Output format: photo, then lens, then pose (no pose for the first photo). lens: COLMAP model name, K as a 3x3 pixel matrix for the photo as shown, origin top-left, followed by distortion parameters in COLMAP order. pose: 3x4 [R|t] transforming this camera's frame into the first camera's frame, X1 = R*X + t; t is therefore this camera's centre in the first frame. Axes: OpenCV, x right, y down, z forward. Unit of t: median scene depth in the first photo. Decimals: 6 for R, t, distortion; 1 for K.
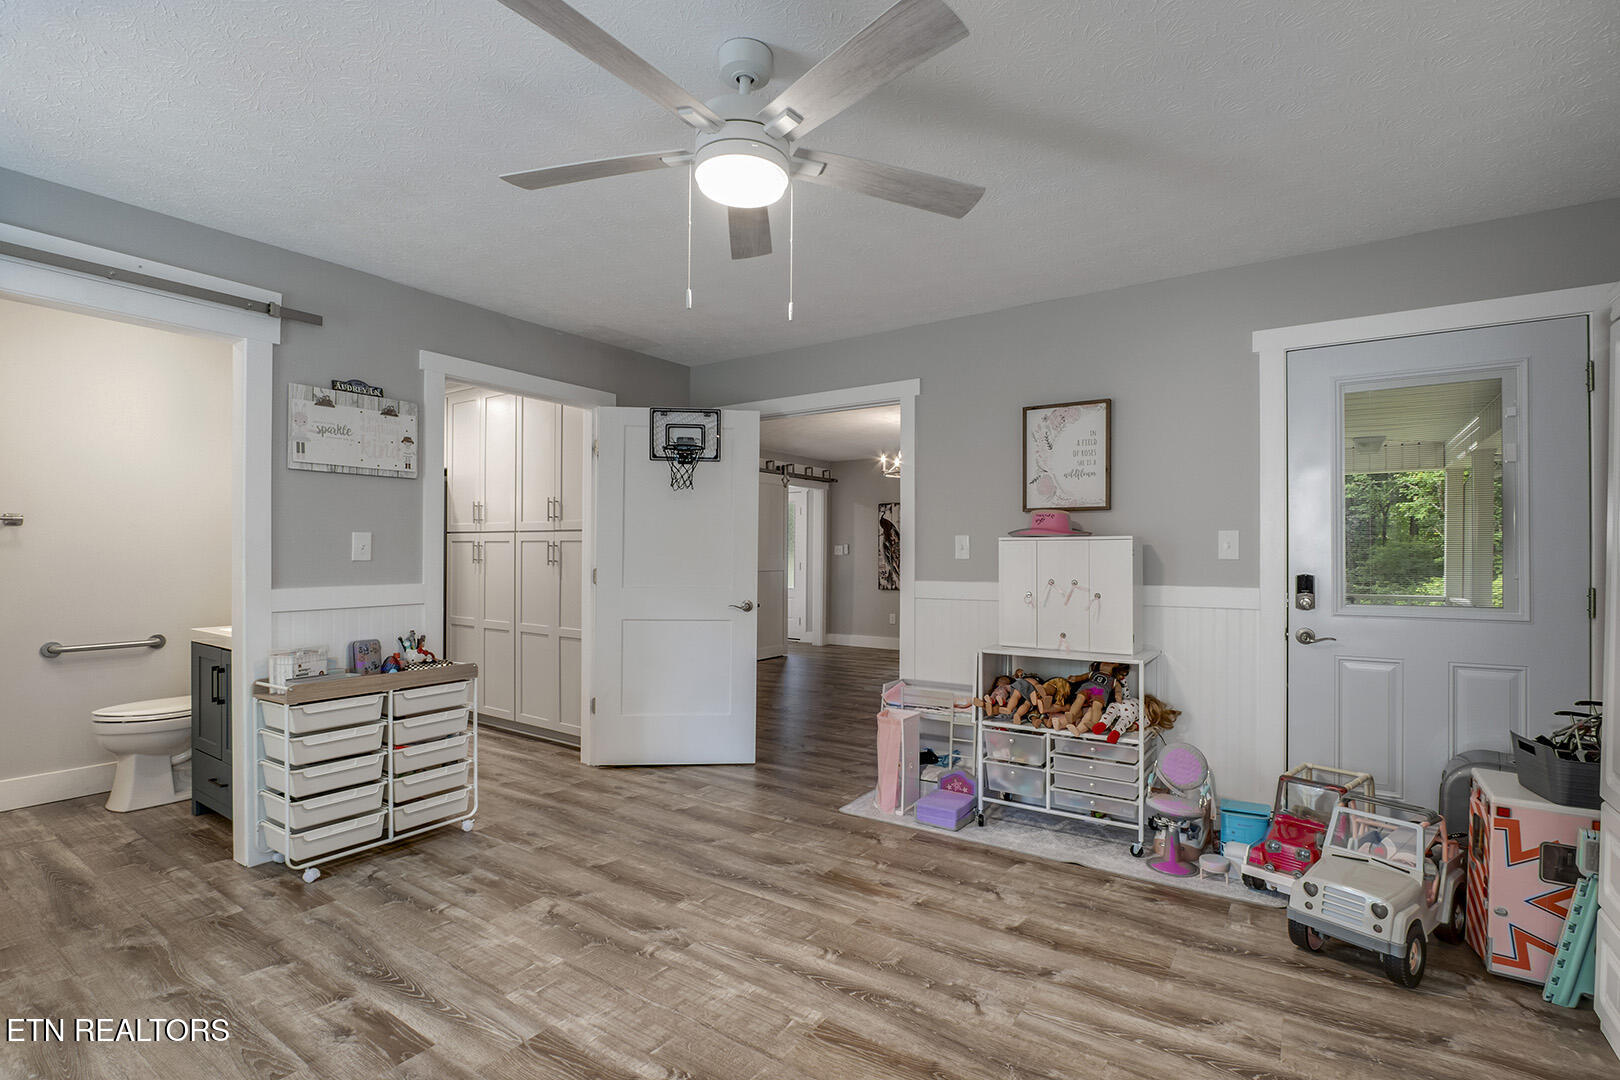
lens RADIAL K [[758.6, 0, 812.4], [0, 758.6, 552.6], [0, 0, 1]] dist [-0.019463, 0.000221]
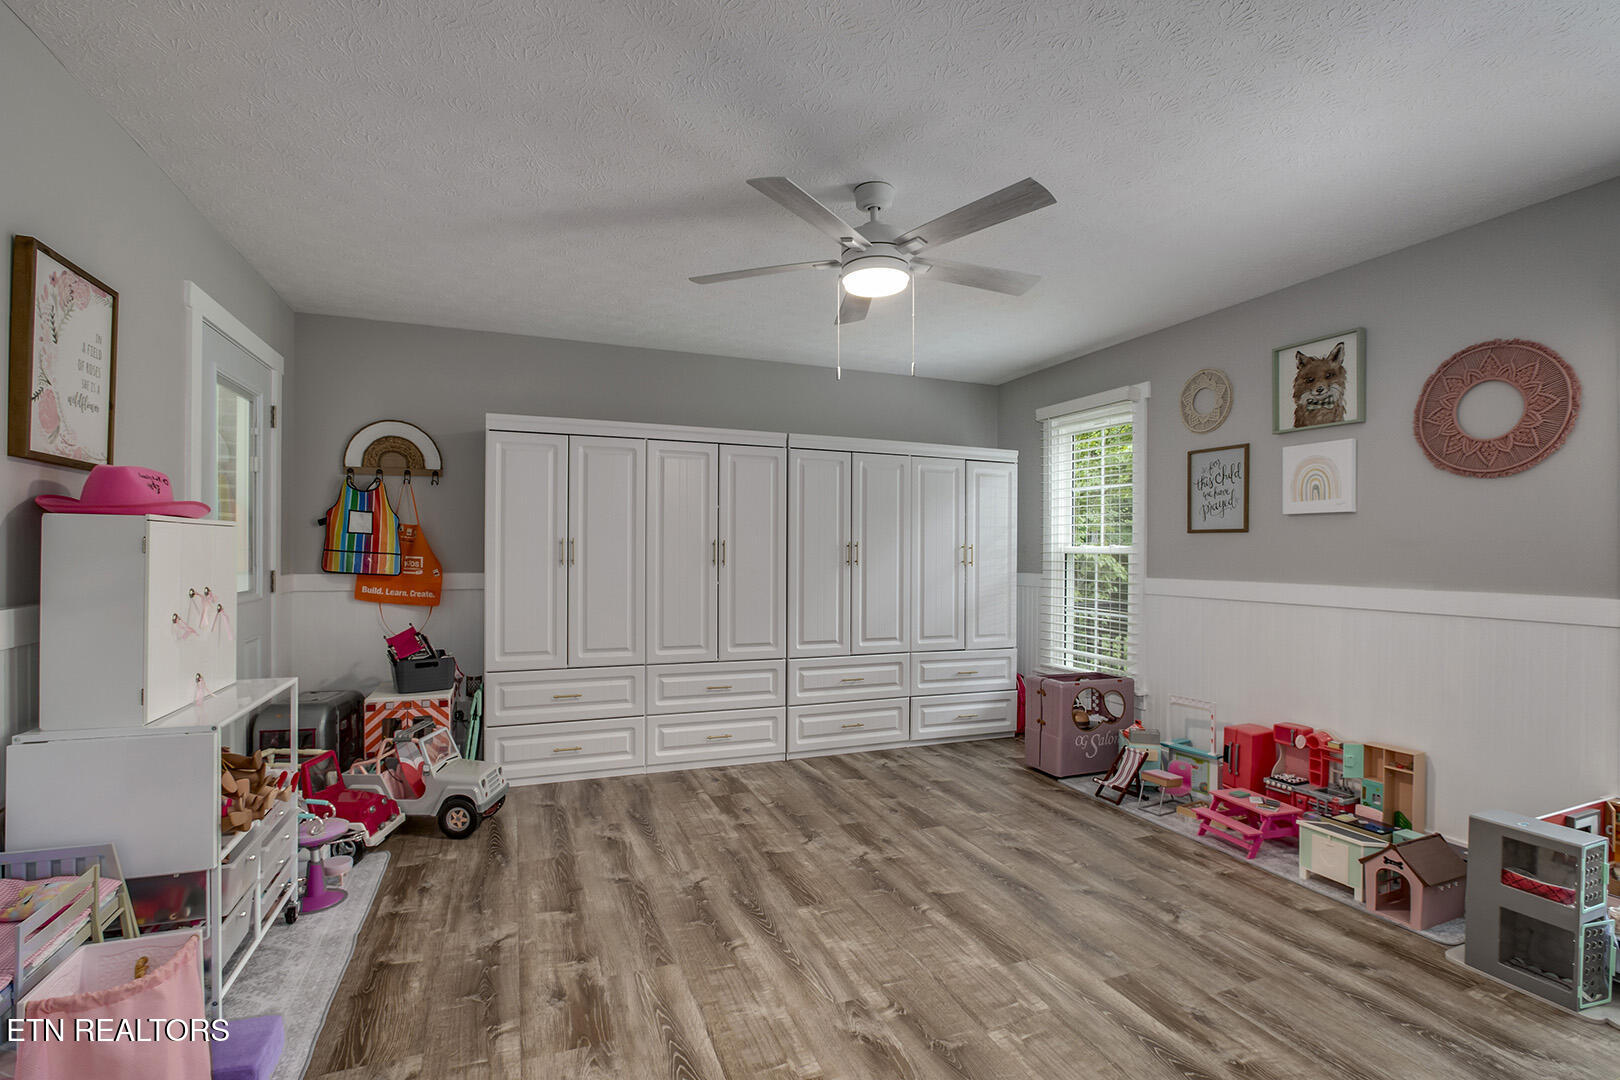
lens RADIAL K [[758.6, 0, 812.4], [0, 758.6, 552.6], [0, 0, 1]] dist [-0.019463, 0.000221]
pose [[-0.831939, -0.008194, 0.554807, -0.626850], [-0.007039, 0.999966, 0.004214, 0.000862], [-0.554822, -0.000400, -0.831969, 1.801692]]
